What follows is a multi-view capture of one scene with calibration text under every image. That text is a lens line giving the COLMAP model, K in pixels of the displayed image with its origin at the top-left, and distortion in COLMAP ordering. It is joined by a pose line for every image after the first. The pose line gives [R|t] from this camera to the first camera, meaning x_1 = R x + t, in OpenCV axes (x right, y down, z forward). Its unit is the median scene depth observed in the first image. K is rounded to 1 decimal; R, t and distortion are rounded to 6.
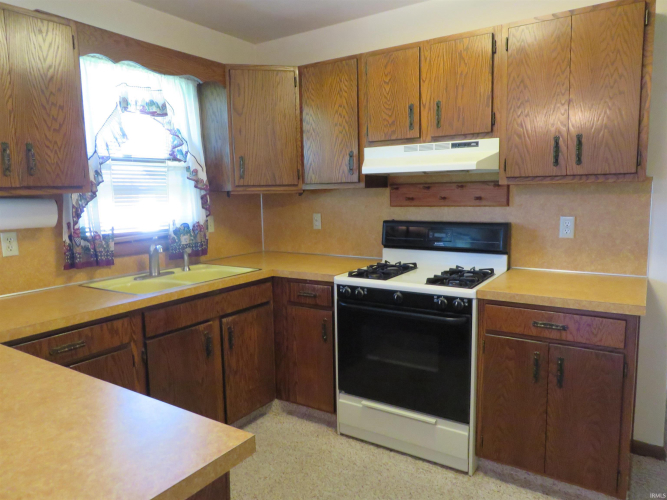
lens RADIAL K [[476.6, 0, 331.6], [0, 476.6, 249.8], [0, 0, 1]] dist [-0.009482, 0.011852]
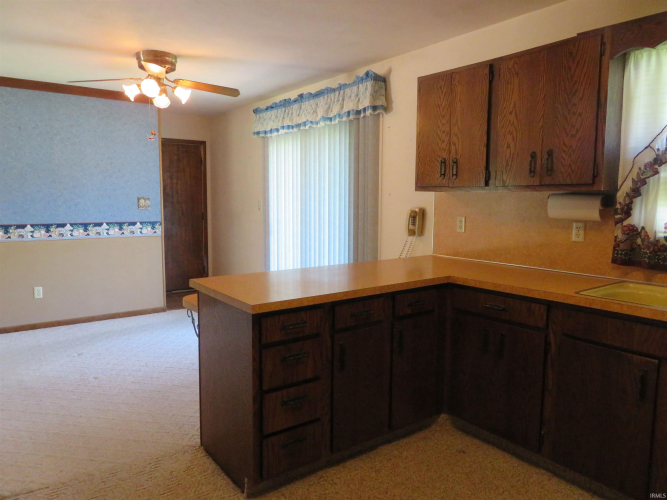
lens RADIAL K [[476.6, 0, 335.5], [0, 476.6, 250.3], [0, 0, 1]] dist [-0.009482, 0.011852]
pose [[-0.332872, 0.122058, -0.935039, 0.584108], [-0.118557, 0.978302, 0.169911, -0.086027], [0.935489, 0.167415, -0.311179, 0.696575]]
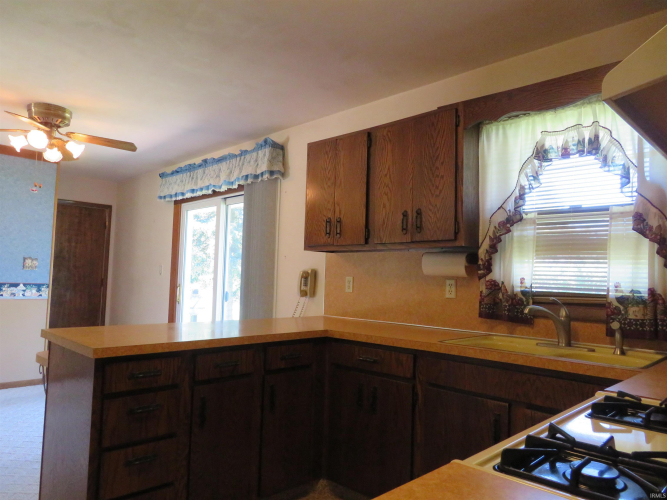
lens RADIAL K [[476.6, 0, 333.9], [0, 476.6, 251.2], [0, 0, 1]] dist [-0.009482, 0.011852]
pose [[-0.194439, -0.043286, -0.979959, 0.552504], [-0.148647, 0.988789, -0.014183, -0.040657], [0.969586, 0.142910, -0.198694, 0.809226]]
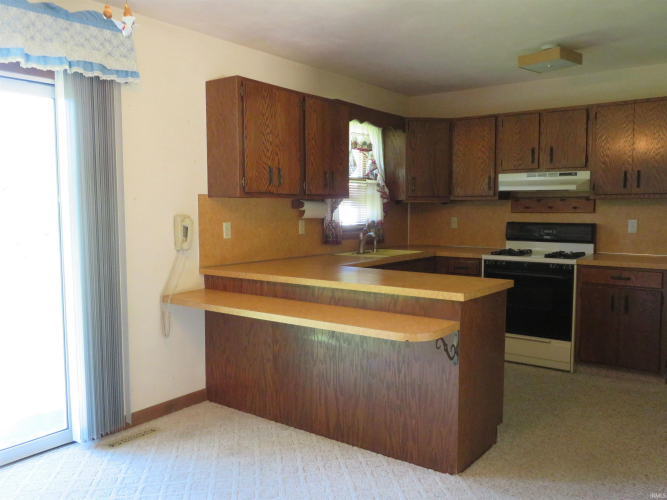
lens RADIAL K [[577.4, 0, 336.7], [0, 577.4, 251.4], [0, 0, 1]] dist [0.016924, 0.004660]
pose [[0.998740, 0.024114, -0.044012, -0.395923], [-0.026065, 0.998678, -0.044306, 0.144296], [0.042885, 0.045397, 0.998048, -0.947401]]
